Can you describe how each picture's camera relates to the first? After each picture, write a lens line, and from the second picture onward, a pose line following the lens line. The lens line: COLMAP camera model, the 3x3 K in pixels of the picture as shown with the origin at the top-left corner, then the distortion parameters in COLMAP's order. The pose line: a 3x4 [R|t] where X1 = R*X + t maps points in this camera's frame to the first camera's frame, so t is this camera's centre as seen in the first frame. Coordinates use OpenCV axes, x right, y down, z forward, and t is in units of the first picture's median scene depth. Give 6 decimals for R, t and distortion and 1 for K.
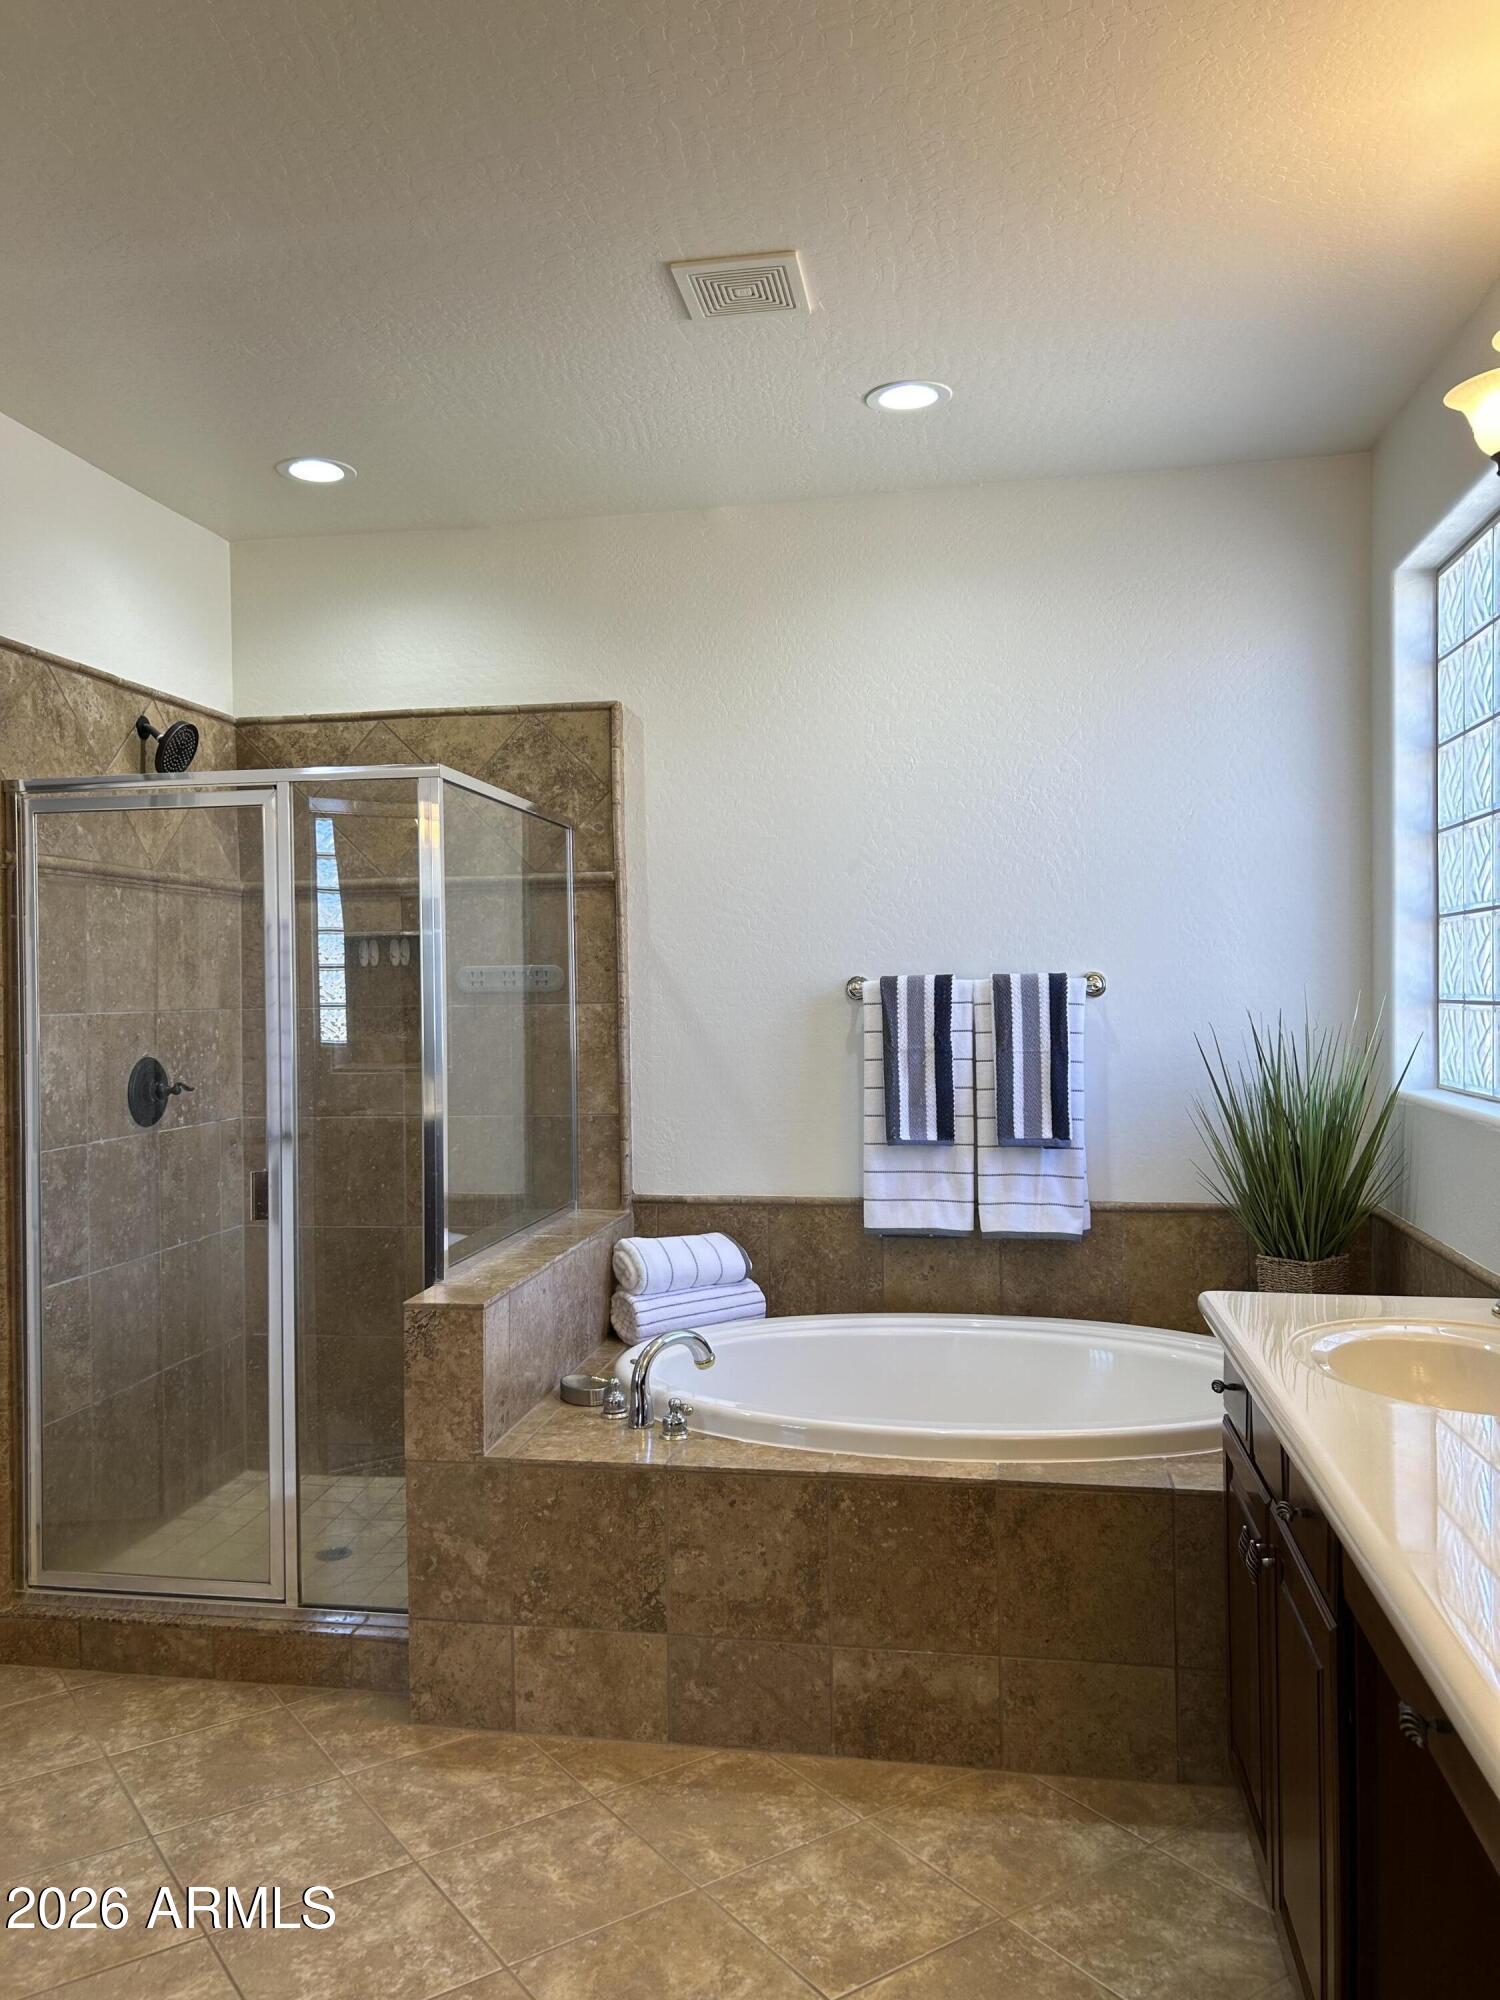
lens RADIAL K [[1524.9, 0, 749.0], [0, 1524.9, 1014.7], [0, 0, 1]] dist [0.074361, -0.053527]
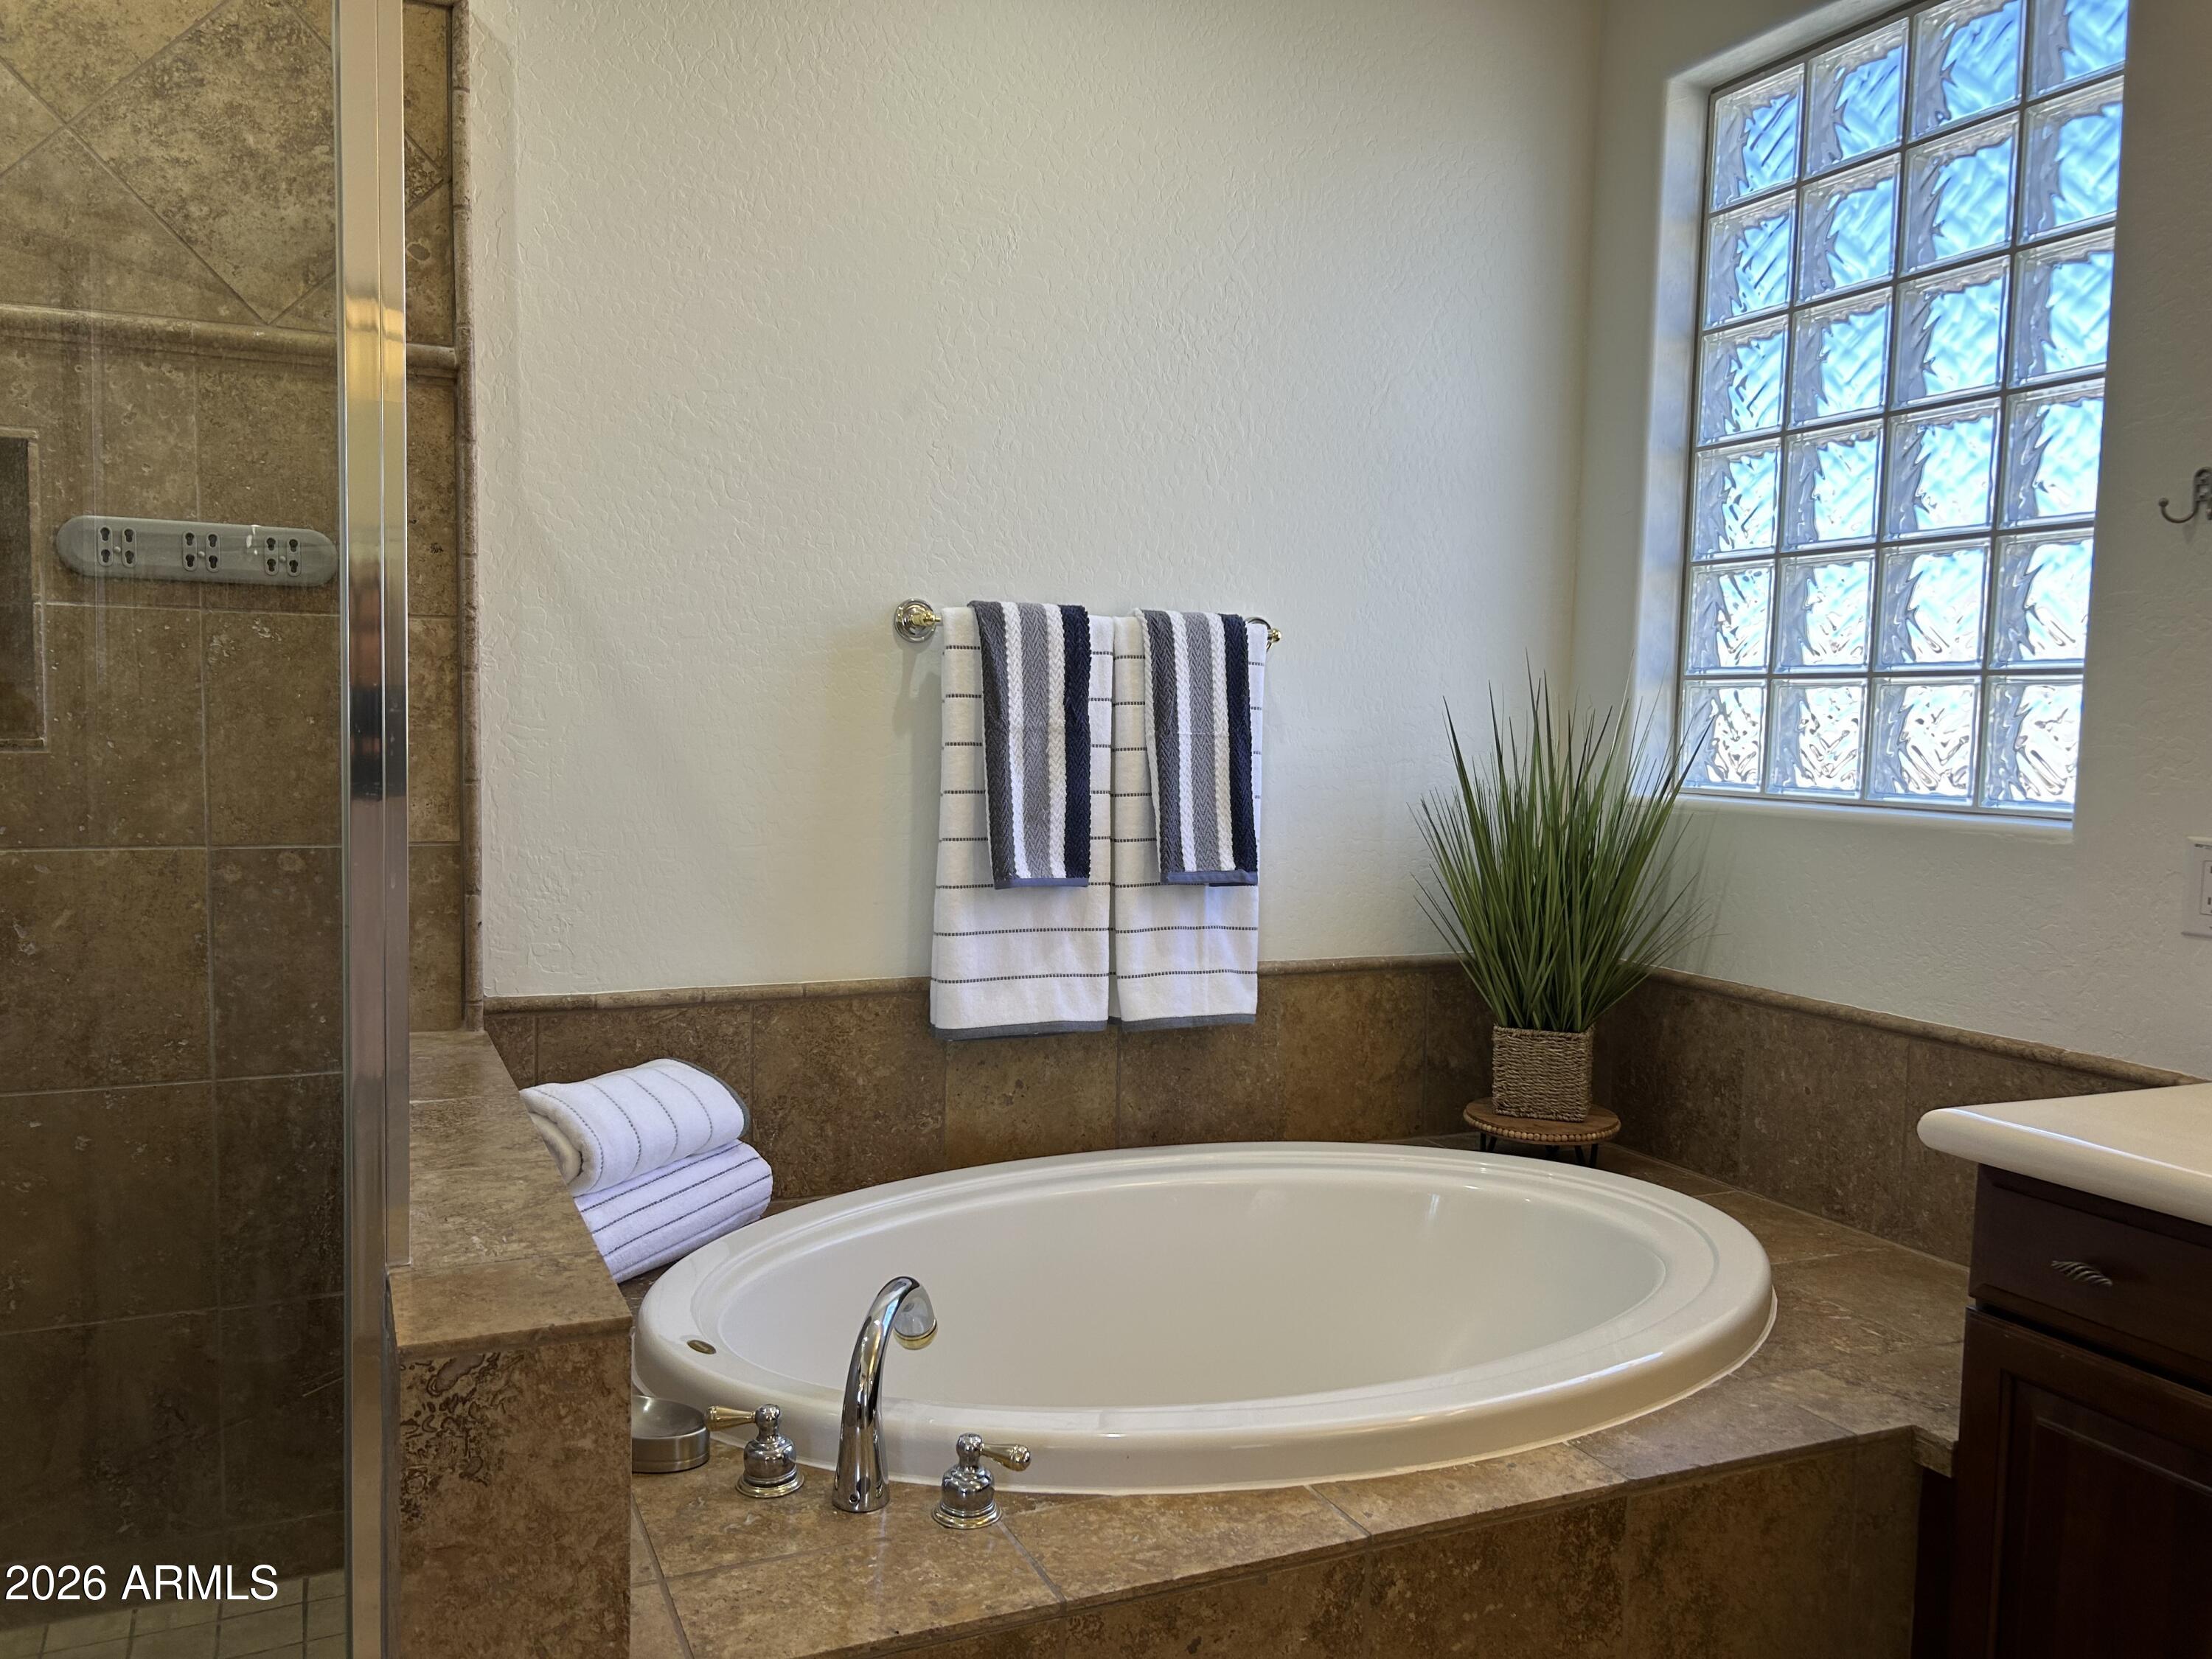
lens RADIAL K [[1686.6, 0, 1108.0], [0, 1686.6, 831.3], [0, 0, 1]] dist [0.074361, -0.053527]
pose [[0.816165, -0.008068, 0.577763, -0.251325], [-0.025700, 0.998406, 0.050247, 0.029577], [-0.577247, -0.055859, 0.814657, 0.444240]]
